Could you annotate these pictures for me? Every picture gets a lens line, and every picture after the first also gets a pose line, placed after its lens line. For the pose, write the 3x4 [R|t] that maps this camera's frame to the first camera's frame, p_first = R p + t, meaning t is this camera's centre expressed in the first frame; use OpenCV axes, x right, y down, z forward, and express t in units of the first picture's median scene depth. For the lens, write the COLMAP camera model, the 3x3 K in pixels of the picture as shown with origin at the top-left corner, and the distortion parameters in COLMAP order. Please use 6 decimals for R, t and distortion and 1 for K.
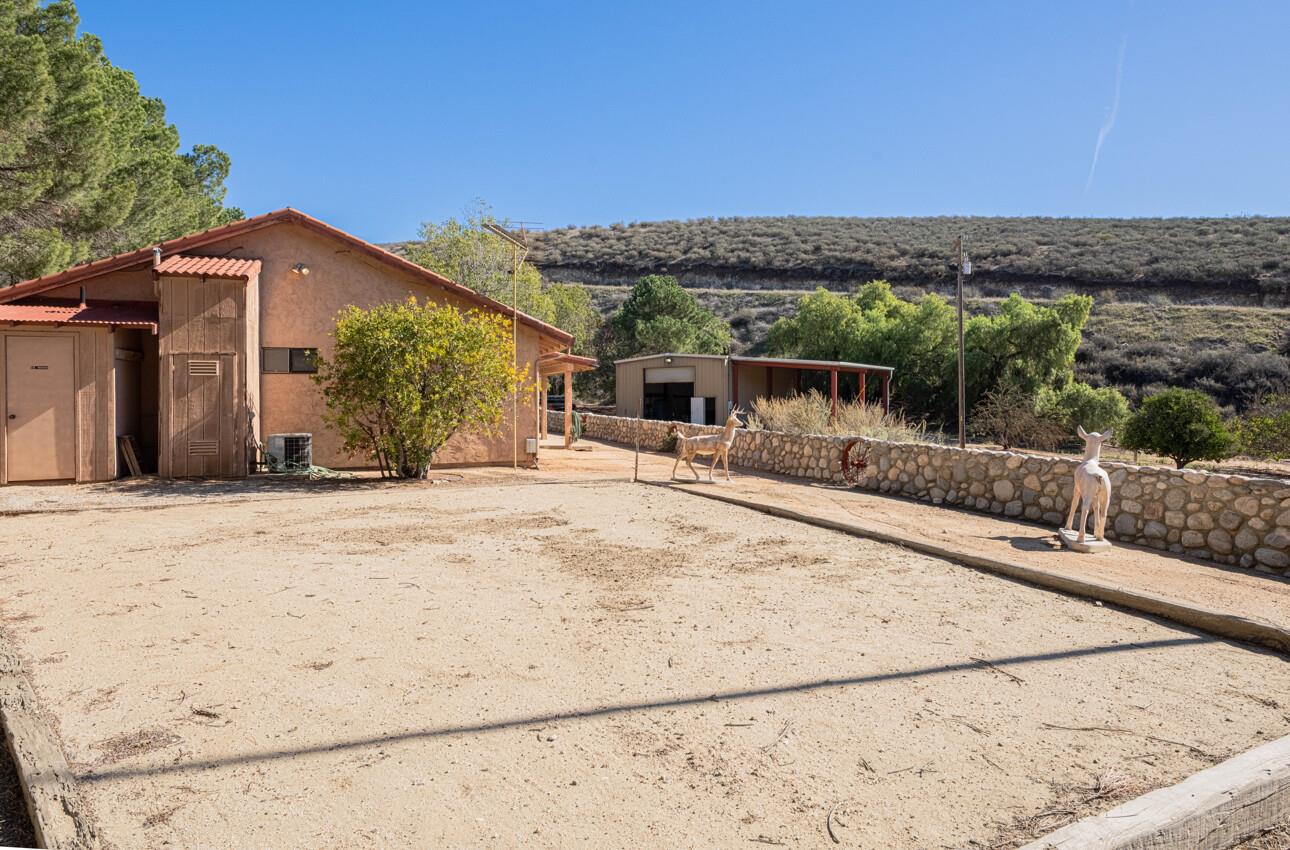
lens RADIAL K [[827.8, 0, 598.7], [0, 827.8, 426.3], [0, 0, 1]] dist [0.015213, 0.000147]
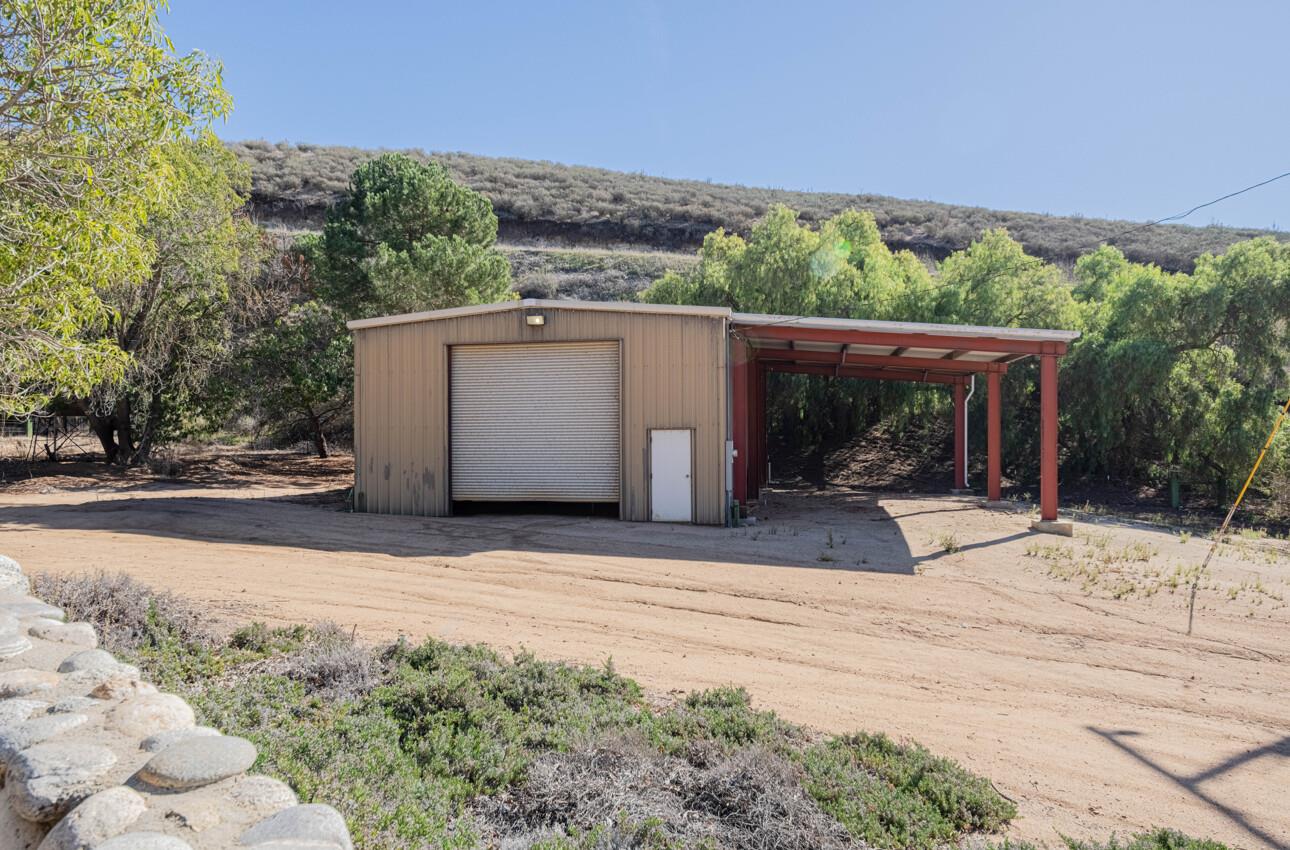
lens RADIAL K [[827.8, 0, 598.7], [0, 827.8, 426.3], [0, 0, 1]] dist [0.015213, 0.000147]
pose [[0.892346, 0.009457, 0.451252, -0.030208], [0.013238, 0.998802, -0.047112, -0.014261], [-0.451157, 0.048014, 0.891152, 0.480575]]
